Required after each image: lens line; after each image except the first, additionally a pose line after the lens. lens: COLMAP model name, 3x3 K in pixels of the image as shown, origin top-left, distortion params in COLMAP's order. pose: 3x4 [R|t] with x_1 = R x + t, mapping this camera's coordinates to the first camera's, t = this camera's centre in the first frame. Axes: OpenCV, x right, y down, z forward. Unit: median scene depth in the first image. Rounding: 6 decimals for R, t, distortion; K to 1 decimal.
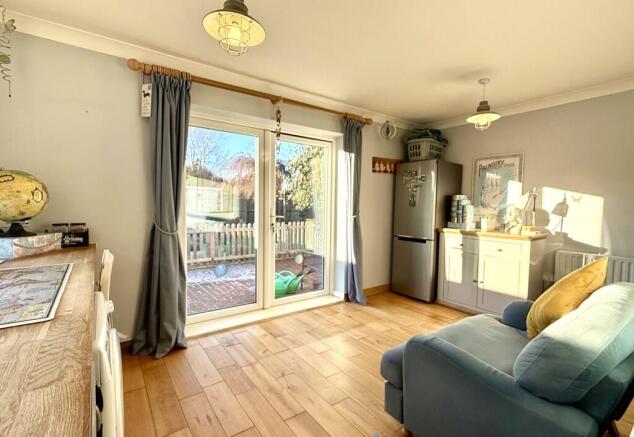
lens RADIAL K [[288.9, 0, 317.0], [0, 288.9, 218.5], [0, 0, 1]] dist [-0.000403, -0.000027]
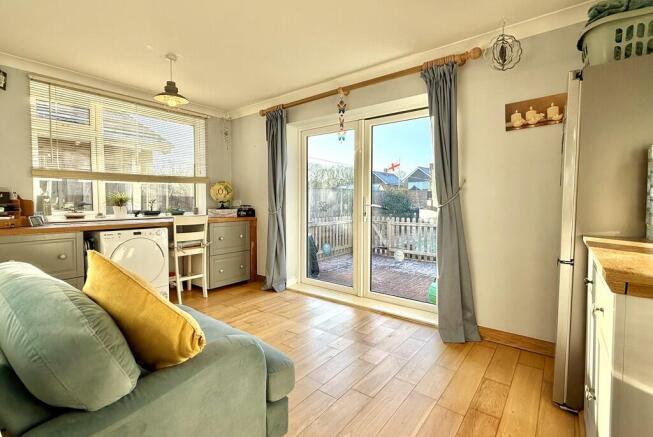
lens RADIAL K [[307.4, 0, 323.0], [0, 307.4, 208.4], [0, 0, 1]] dist [0.000271, 0.000070]
pose [[0.270665, 0.016981, -0.962524, 0.822930], [-0.035491, 0.999341, 0.007650, 0.002153], [0.962019, 0.032090, 0.271089, 0.586390]]
